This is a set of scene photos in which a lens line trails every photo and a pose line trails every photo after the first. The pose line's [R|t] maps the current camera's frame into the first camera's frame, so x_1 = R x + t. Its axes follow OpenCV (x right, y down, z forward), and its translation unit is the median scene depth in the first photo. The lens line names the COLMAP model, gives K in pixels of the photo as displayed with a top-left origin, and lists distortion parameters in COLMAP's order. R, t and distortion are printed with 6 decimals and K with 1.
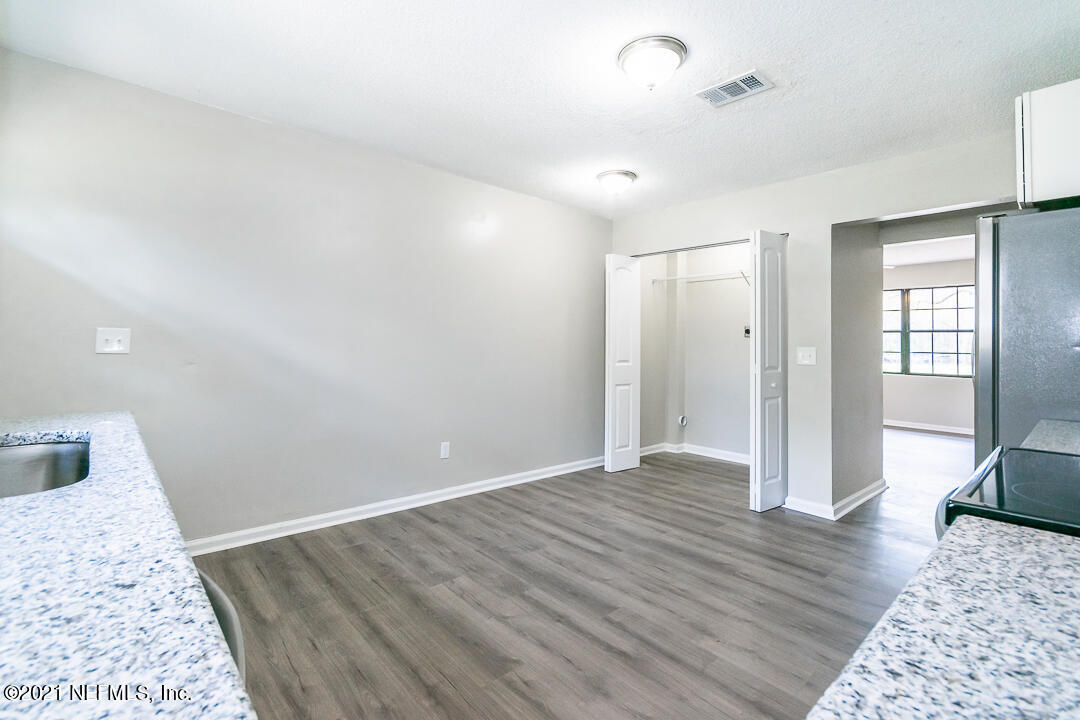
lens RADIAL K [[484.8, 0, 540.0], [0, 484.8, 360.0], [0, 0, 1]] dist [-0.002182, -0.000111]
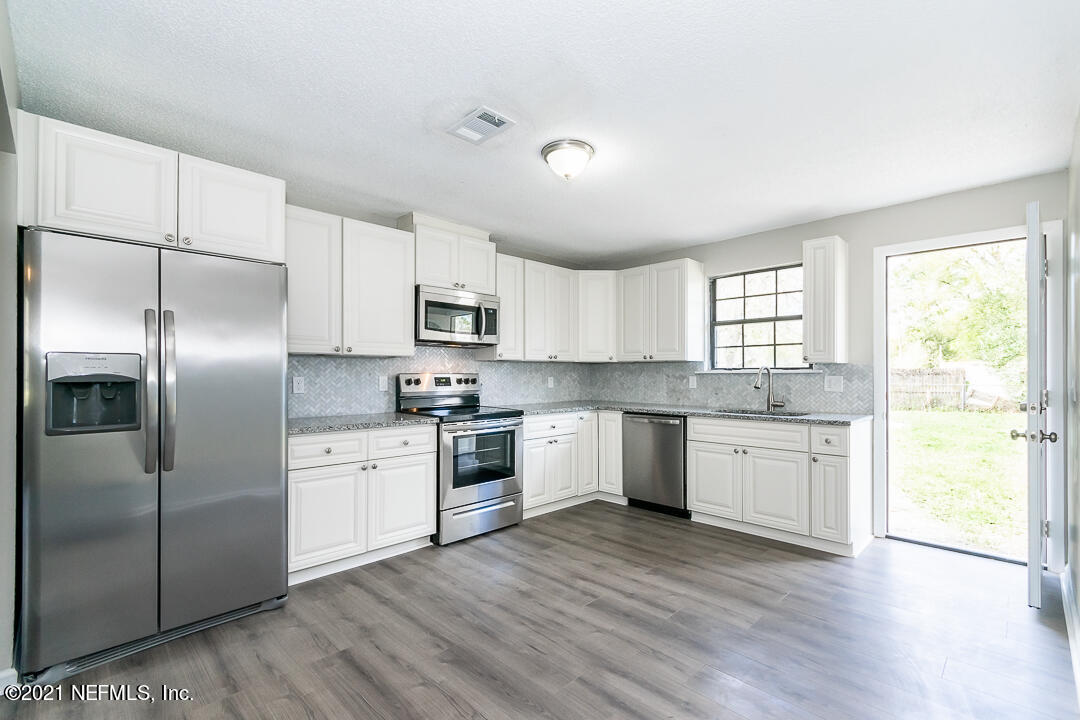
lens RADIAL K [[484.8, 0, 540.0], [0, 484.8, 360.0], [0, 0, 1]] dist [-0.002182, -0.000111]
pose [[-0.998895, -0.015885, -0.044242, 0.314545], [-0.015572, 0.999851, -0.007404, -0.073611], [0.044353, -0.006707, -0.998993, 2.042579]]
